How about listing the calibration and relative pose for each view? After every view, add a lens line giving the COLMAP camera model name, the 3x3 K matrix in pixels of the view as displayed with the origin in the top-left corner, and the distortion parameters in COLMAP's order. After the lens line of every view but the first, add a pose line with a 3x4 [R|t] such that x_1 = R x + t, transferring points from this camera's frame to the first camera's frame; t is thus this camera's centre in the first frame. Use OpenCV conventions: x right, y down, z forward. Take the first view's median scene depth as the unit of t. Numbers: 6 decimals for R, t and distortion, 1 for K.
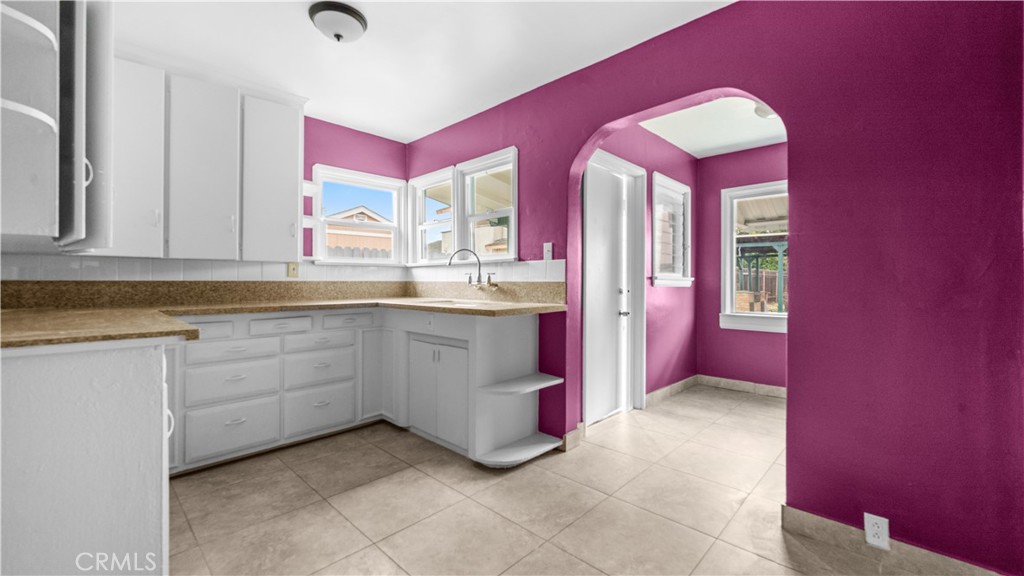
lens RADIAL K [[420.2, 0, 509.5], [0, 420.2, 283.6], [0, 0, 1]] dist [-0.000618, -0.001042]
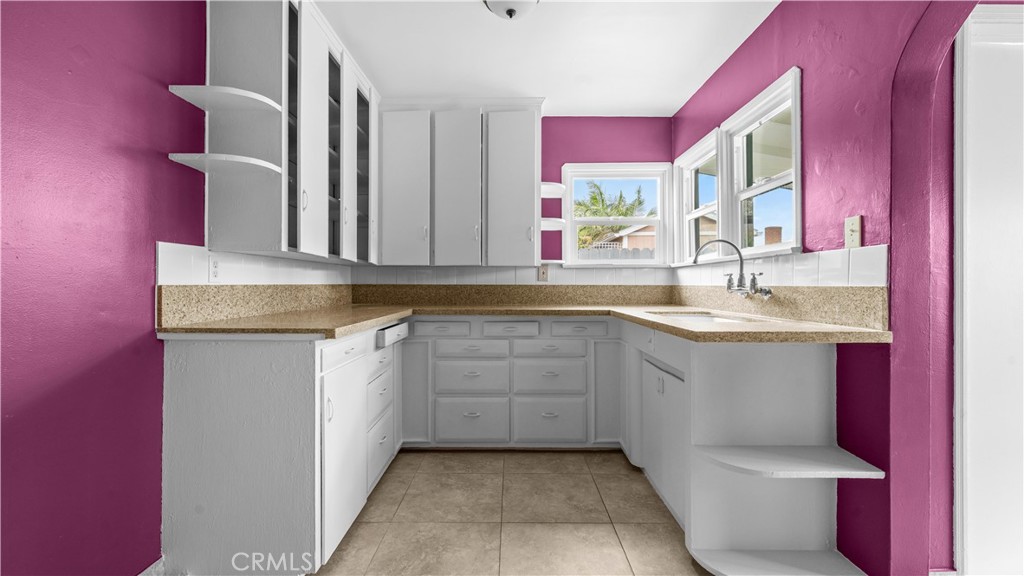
lens RADIAL K [[420.2, 0, 513.2], [0, 420.2, 283.5], [0, 0, 1]] dist [-0.000618, -0.001042]
pose [[0.684861, -0.001382, -0.728673, 0.185317], [-0.005578, 0.999959, -0.007139, -0.002164], [0.728653, 0.008954, 0.684825, 0.291918]]
